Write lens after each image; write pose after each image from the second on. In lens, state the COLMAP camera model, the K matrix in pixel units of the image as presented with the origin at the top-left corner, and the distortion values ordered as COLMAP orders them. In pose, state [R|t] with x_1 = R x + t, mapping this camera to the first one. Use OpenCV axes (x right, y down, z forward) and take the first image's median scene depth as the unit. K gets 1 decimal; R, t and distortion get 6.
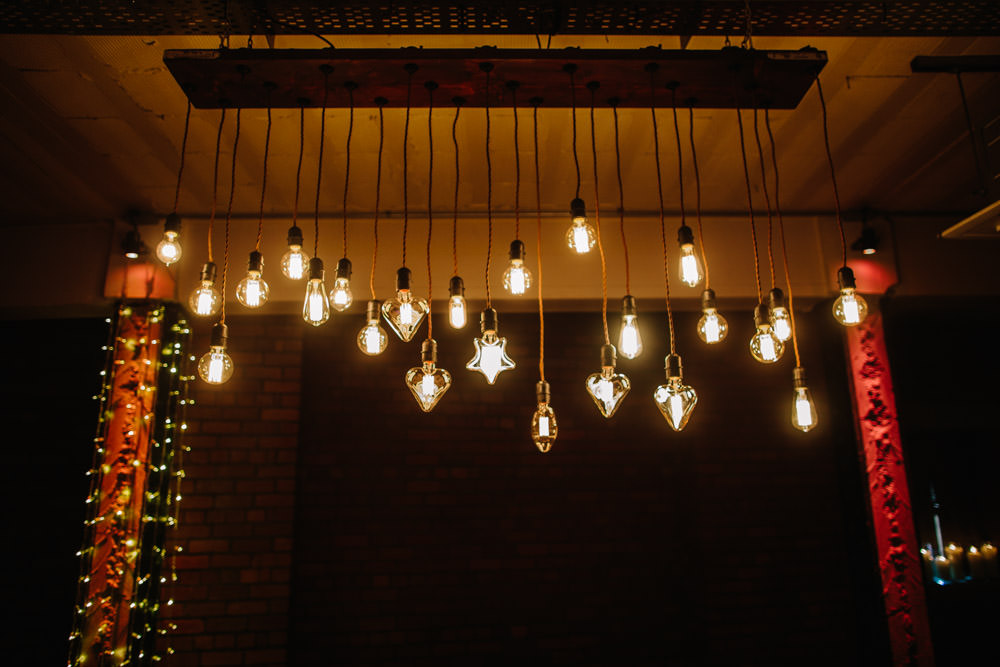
lens RADIAL K [[679.4, 0, 499.4], [0, 679.4, 327.0], [0, 0, 1]] dist [-0.049204, 0.043984]
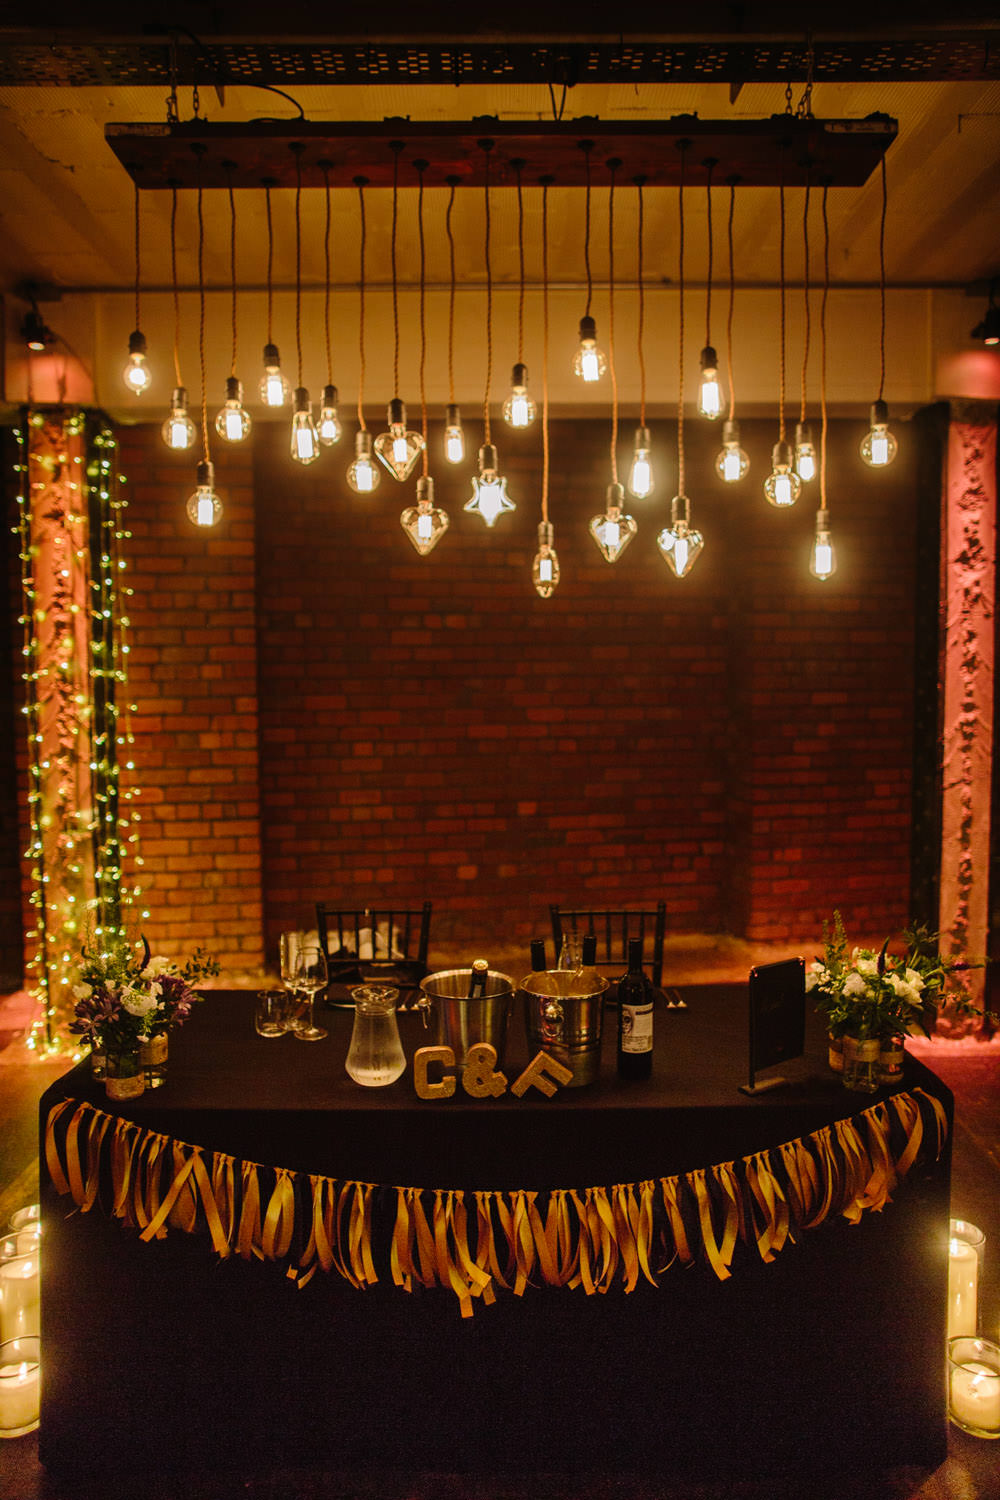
lens RADIAL K [[1019.2, 0, 496.1], [0, 1019.2, 755.5], [0, 0, 1]] dist [-0.049204, 0.043984]
pose [[0.999837, 0.009882, -0.015131, 0.018156], [-0.004307, 0.943434, 0.331532, -0.074503], [0.017551, -0.331413, 0.943323, -0.399220]]
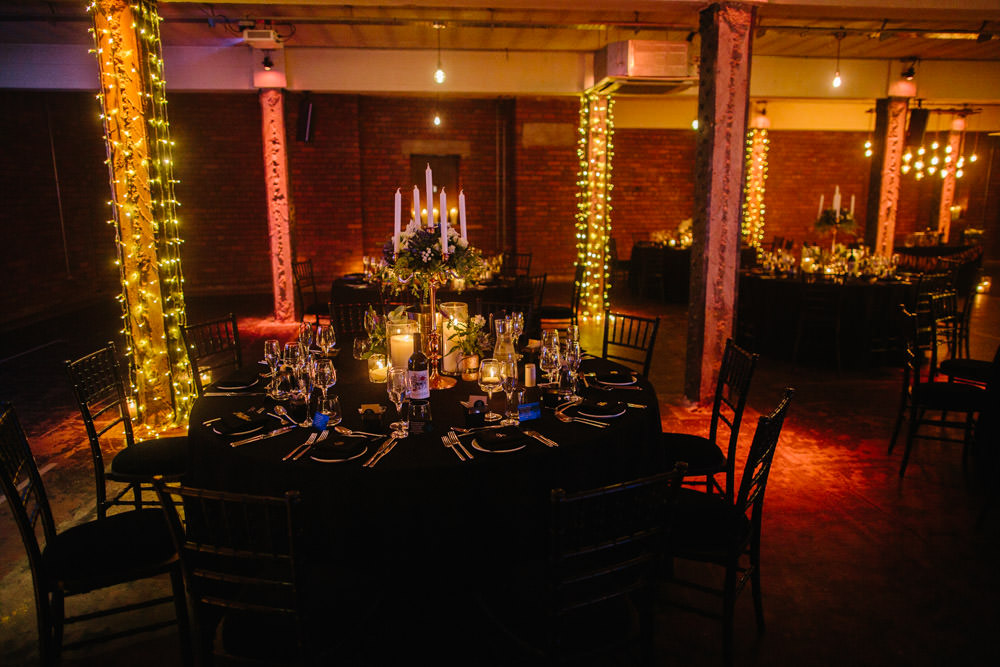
lens RADIAL K [[679.4, 0, 504.9], [0, 679.4, 334.8], [0, 0, 1]] dist [-0.049204, 0.043984]
pose [[0.996304, -0.000876, 0.085895, -3.859904], [-0.037608, 0.894570, 0.445343, -1.037296], [-0.077230, -0.446927, 0.891231, -4.401159]]
